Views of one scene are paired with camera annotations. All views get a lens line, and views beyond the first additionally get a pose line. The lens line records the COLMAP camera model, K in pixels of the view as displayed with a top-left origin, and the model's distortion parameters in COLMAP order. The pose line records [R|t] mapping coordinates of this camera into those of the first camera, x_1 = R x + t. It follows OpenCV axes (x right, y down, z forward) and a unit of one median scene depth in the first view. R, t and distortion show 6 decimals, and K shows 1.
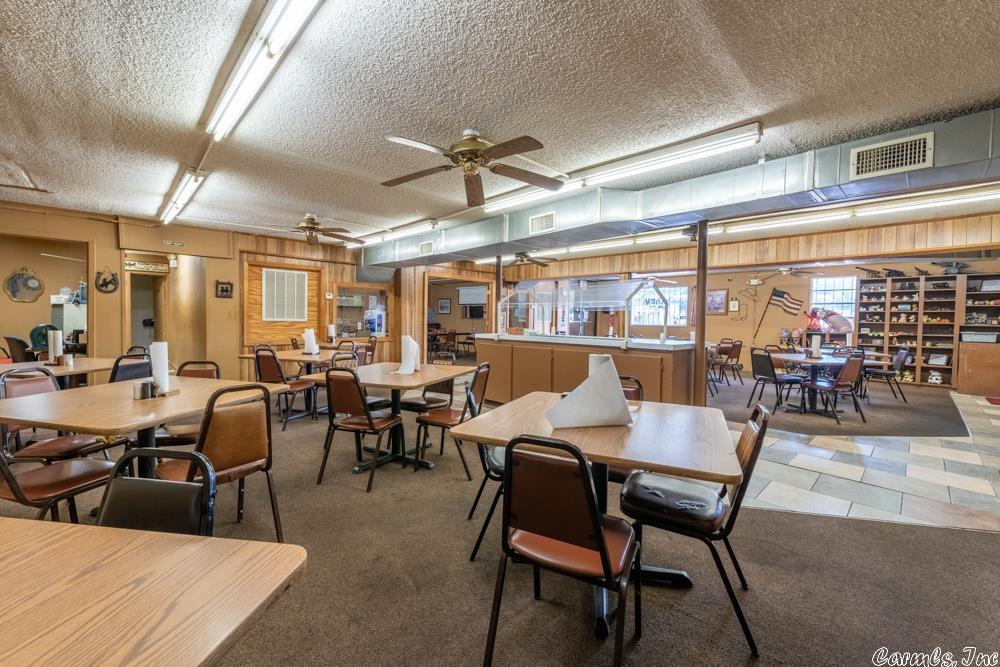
lens RADIAL K [[406.0, 0, 500.9], [0, 406.0, 327.0], [0, 0, 1]] dist [0.005688, -0.003103]
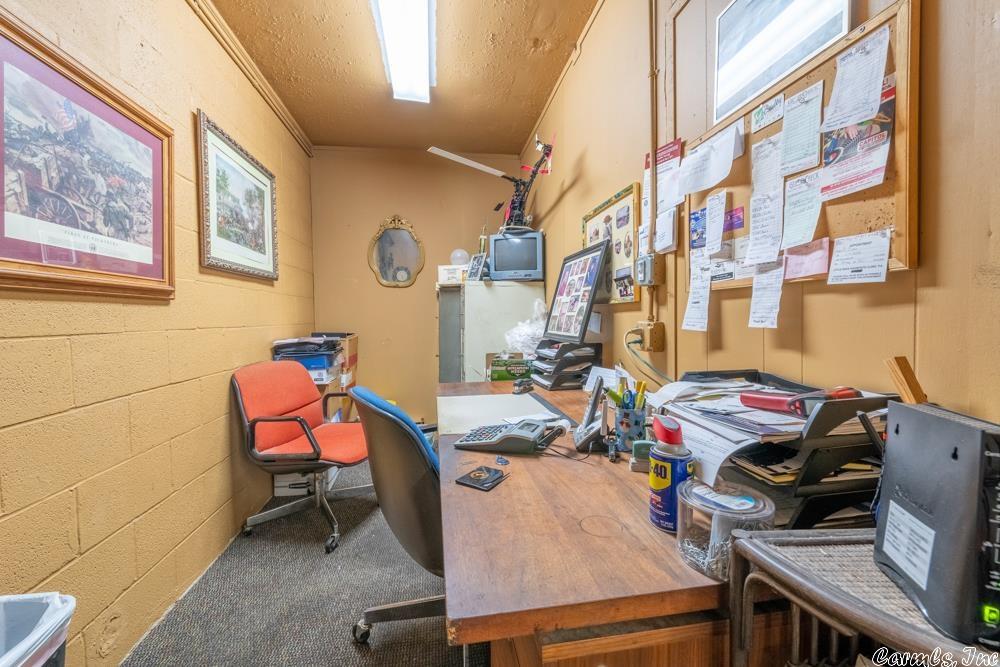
lens RADIAL K [[406.0, 0, 500.2], [0, 406.0, 329.6], [0, 0, 1]] dist [0.005688, -0.003103]
pose [[0.819094, 0.001387, -0.573657, -0.802744], [0.004086, 0.999958, 0.008251, -0.013411], [0.573644, -0.009103, 0.819054, 0.681691]]
